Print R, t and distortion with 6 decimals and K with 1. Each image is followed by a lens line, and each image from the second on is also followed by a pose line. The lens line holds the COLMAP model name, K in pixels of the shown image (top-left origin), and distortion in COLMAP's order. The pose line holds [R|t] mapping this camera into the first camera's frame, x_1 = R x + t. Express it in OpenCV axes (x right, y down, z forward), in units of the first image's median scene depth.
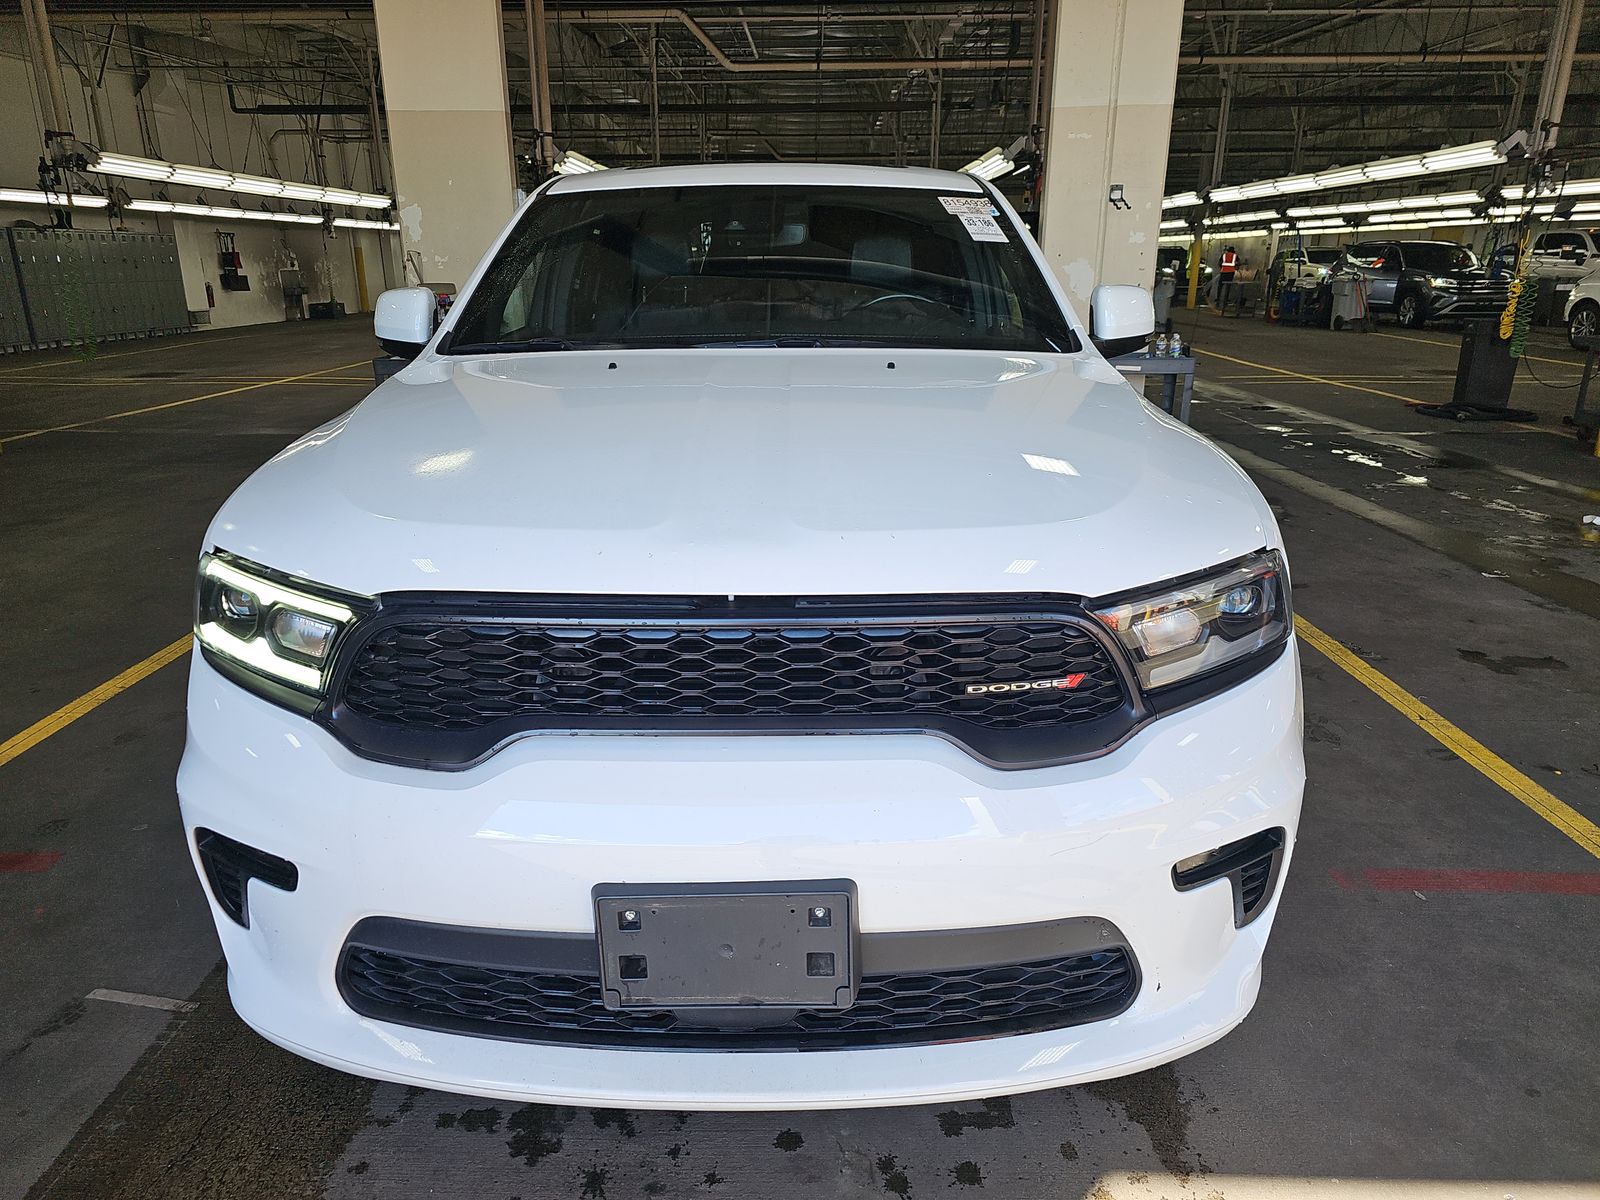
lens RADIAL K [[1043.2, 0, 802.3], [0, 1043.2, 594.1], [0, 0, 1]] dist [0.001193, -0.014443]
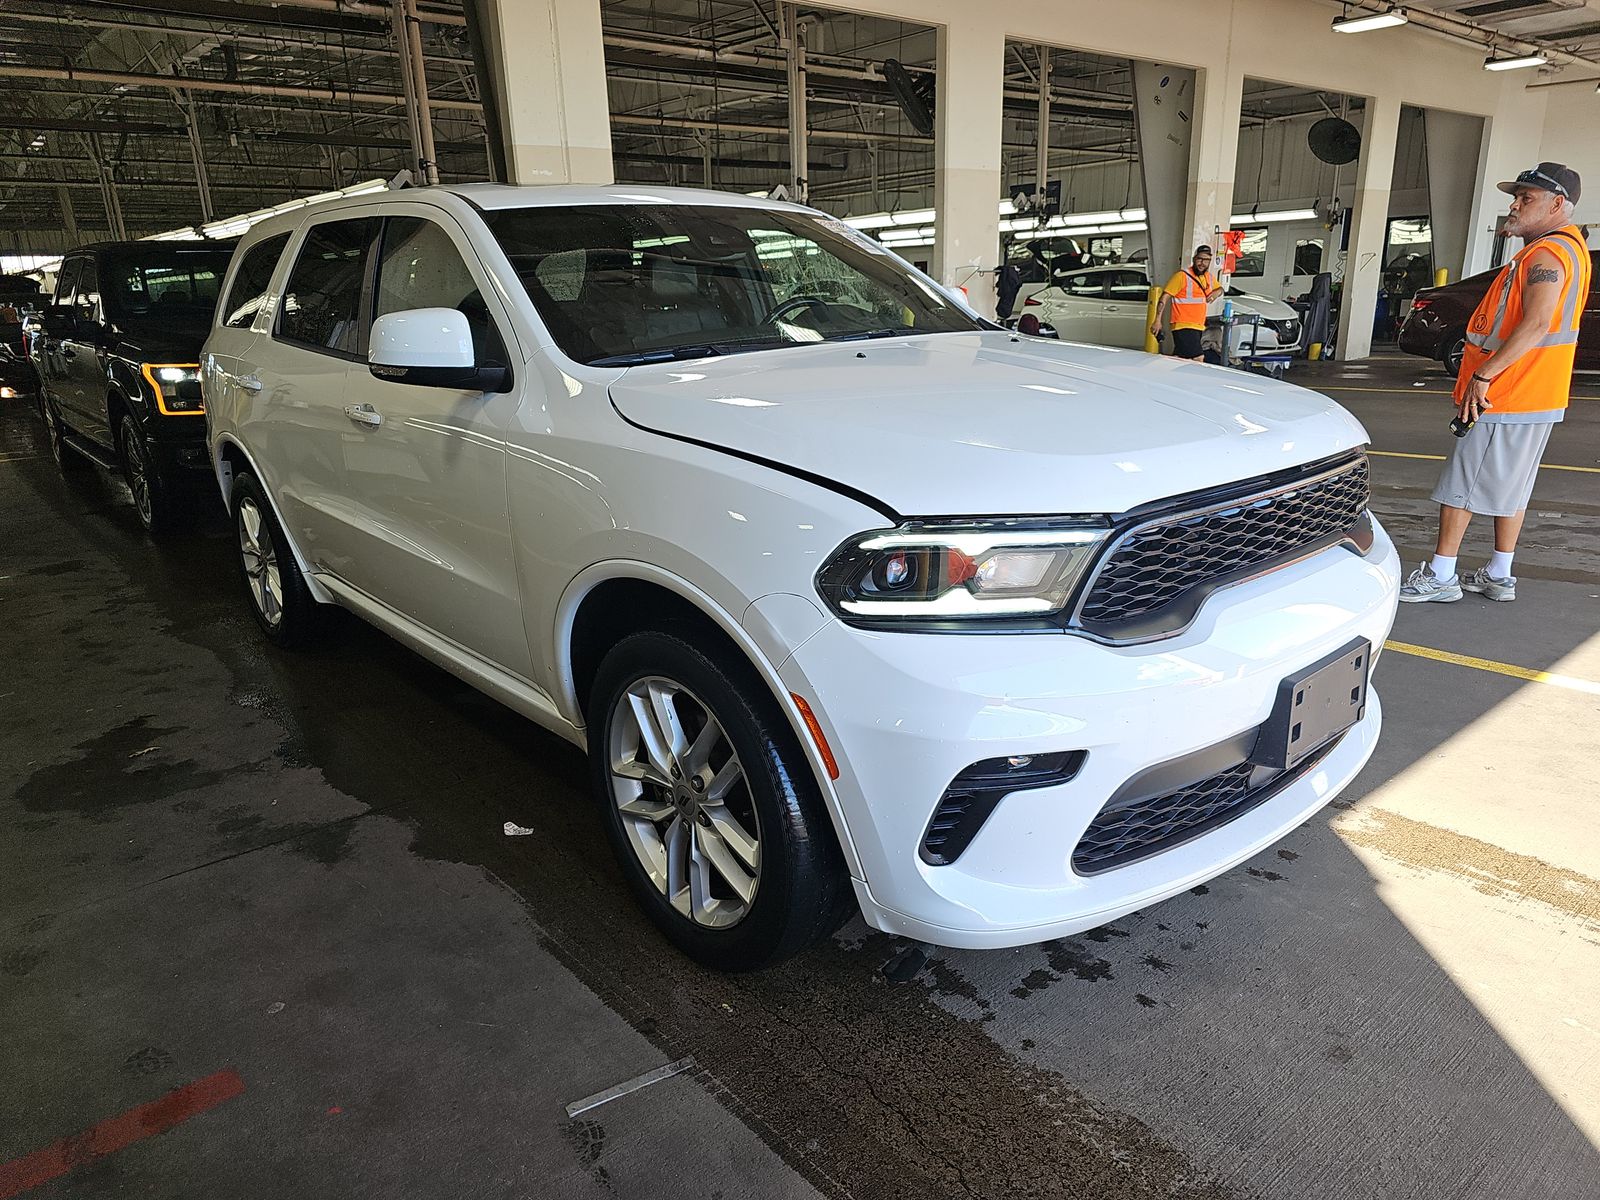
lens RADIAL K [[1043.2, 0, 809.5], [0, 1043.2, 609.3], [0, 0, 1]] dist [0.001193, -0.014443]
pose [[0.752907, -0.204056, 0.625693, -0.192974], [0.218241, 0.974336, 0.055145, -0.004443], [-0.620888, 0.095033, 0.778117, 0.033593]]
